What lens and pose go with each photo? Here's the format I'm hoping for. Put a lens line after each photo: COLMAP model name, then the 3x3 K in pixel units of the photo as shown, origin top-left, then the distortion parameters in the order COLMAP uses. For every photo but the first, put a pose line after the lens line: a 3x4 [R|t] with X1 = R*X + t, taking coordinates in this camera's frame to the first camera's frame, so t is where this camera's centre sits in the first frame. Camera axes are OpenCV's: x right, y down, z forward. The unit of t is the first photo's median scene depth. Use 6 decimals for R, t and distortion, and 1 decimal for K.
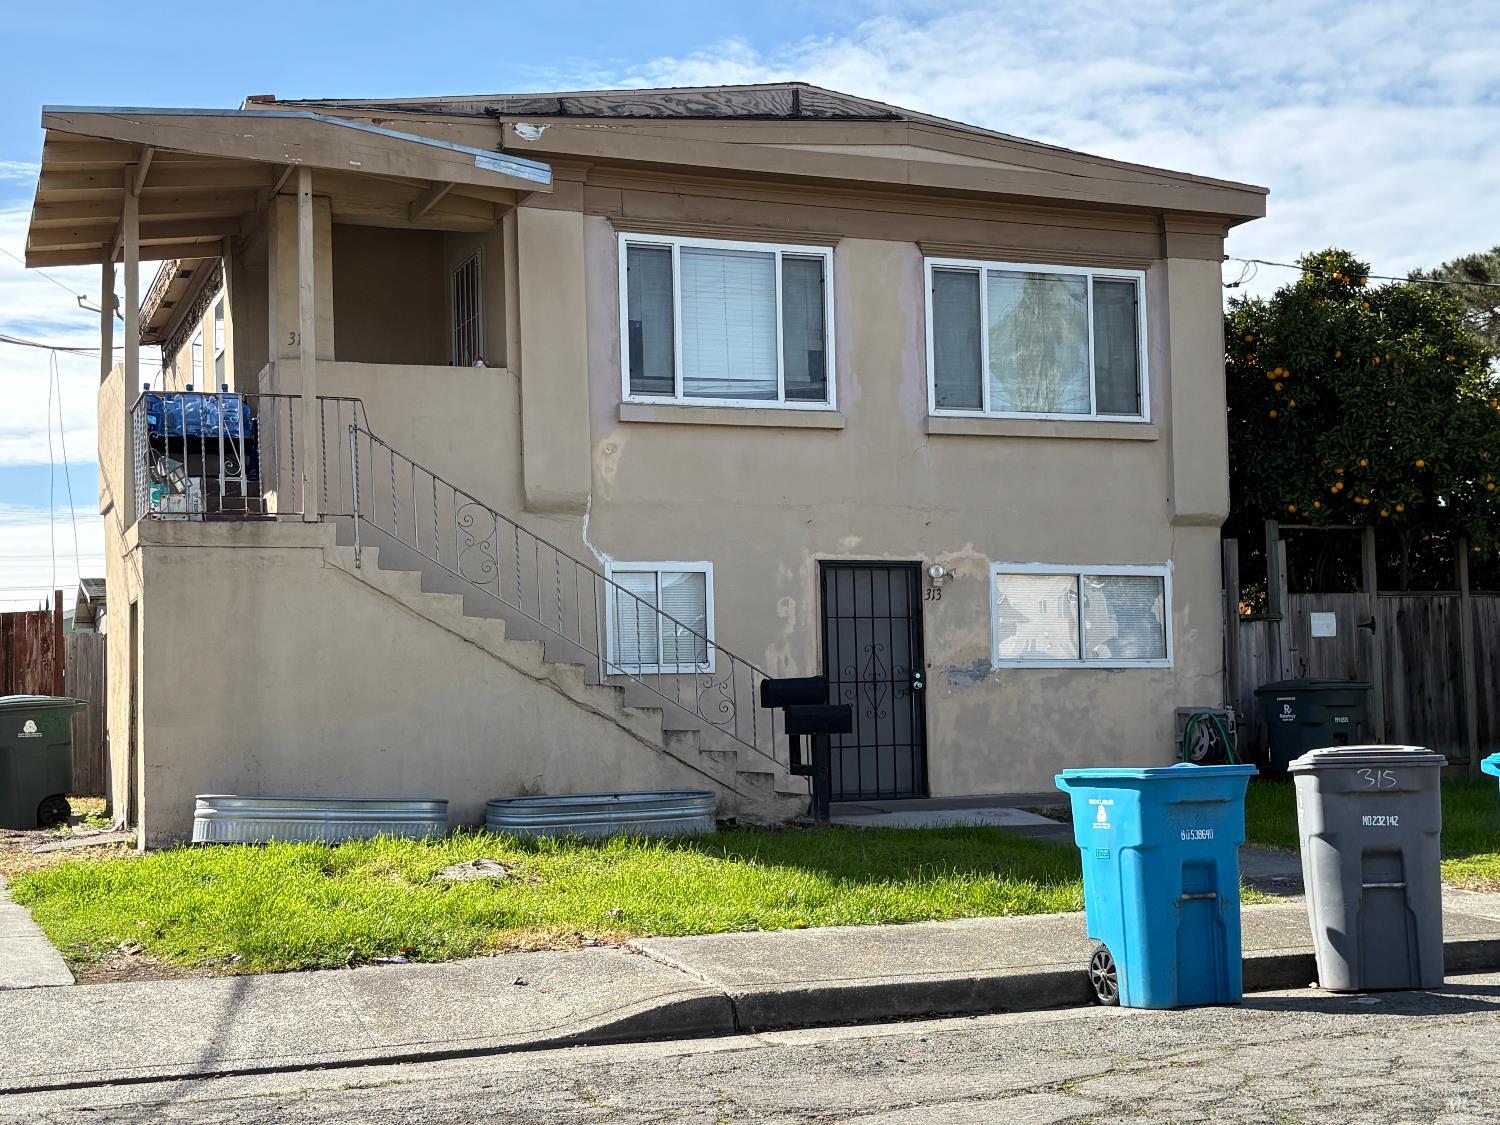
lens RADIAL K [[1956.0, 0, 736.6], [0, 1956.0, 588.4], [0, 0, 1]] dist [0.089414, 0.000000]
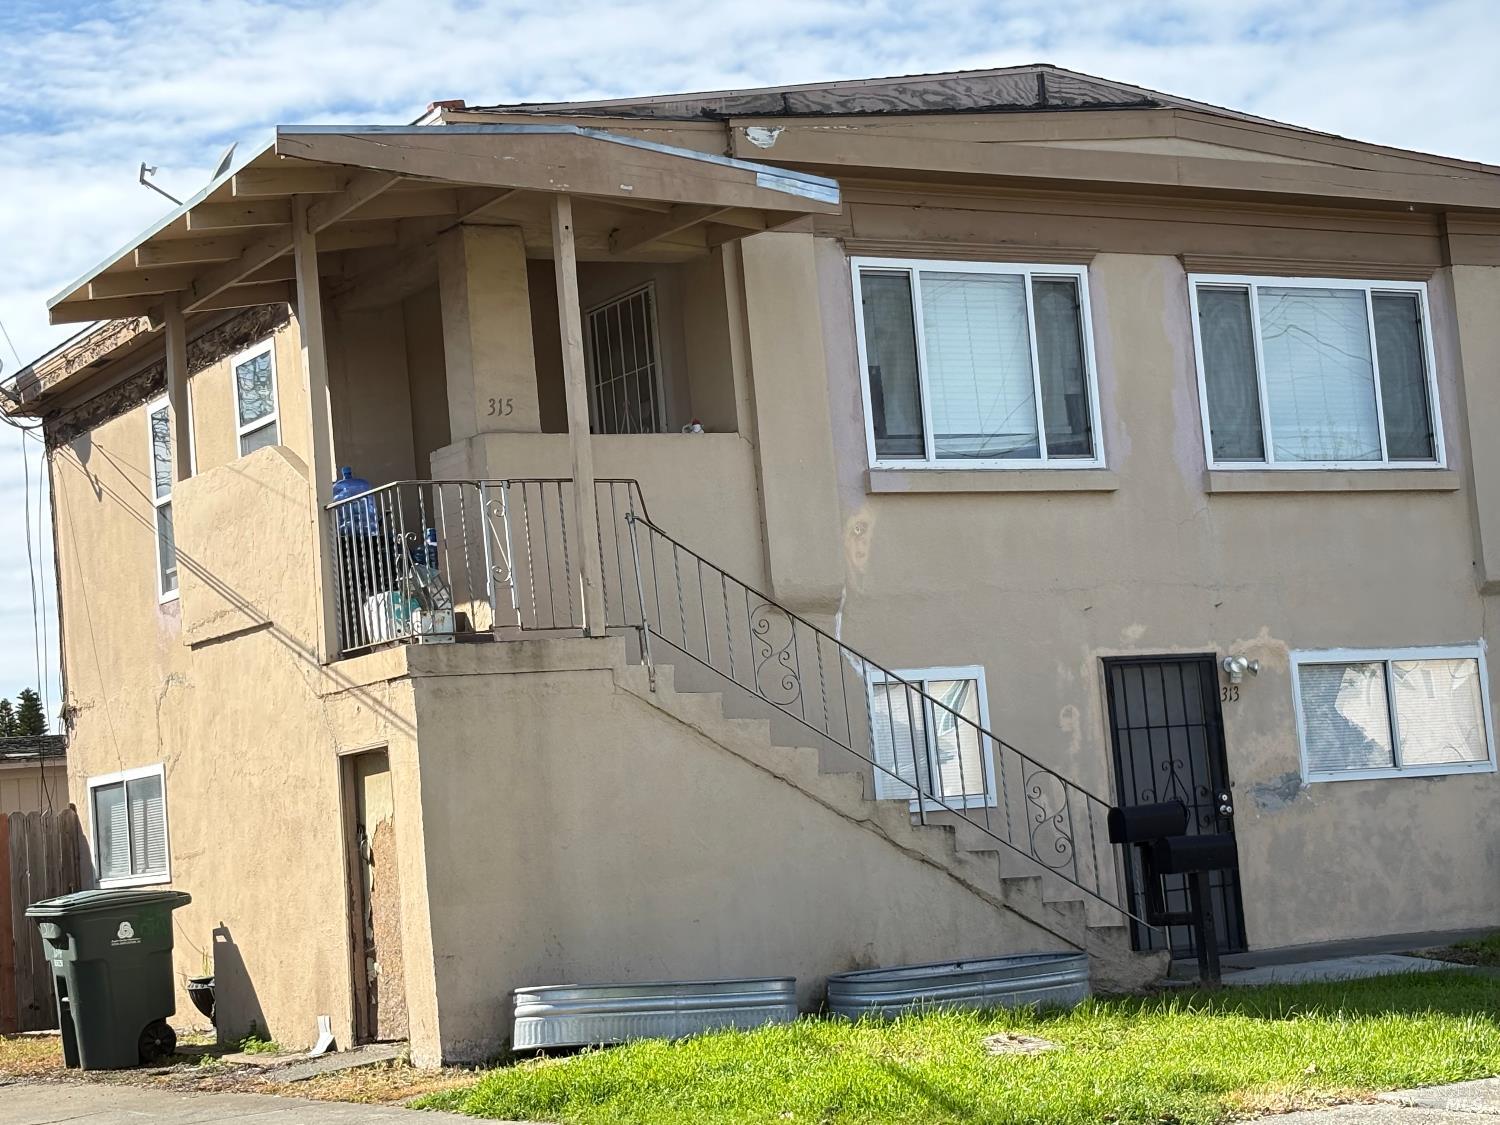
lens RADIAL K [[2854.2, 0, 749.9], [0, 2854.2, 554.5], [0, 0, 1]] dist [0.096238, 0.000000]
pose [[0.986476, -0.044139, 0.157852, -0.293872], [0.053130, 0.997170, -0.053194, -0.002144], [-0.155057, 0.060862, 0.986029, -0.127645]]
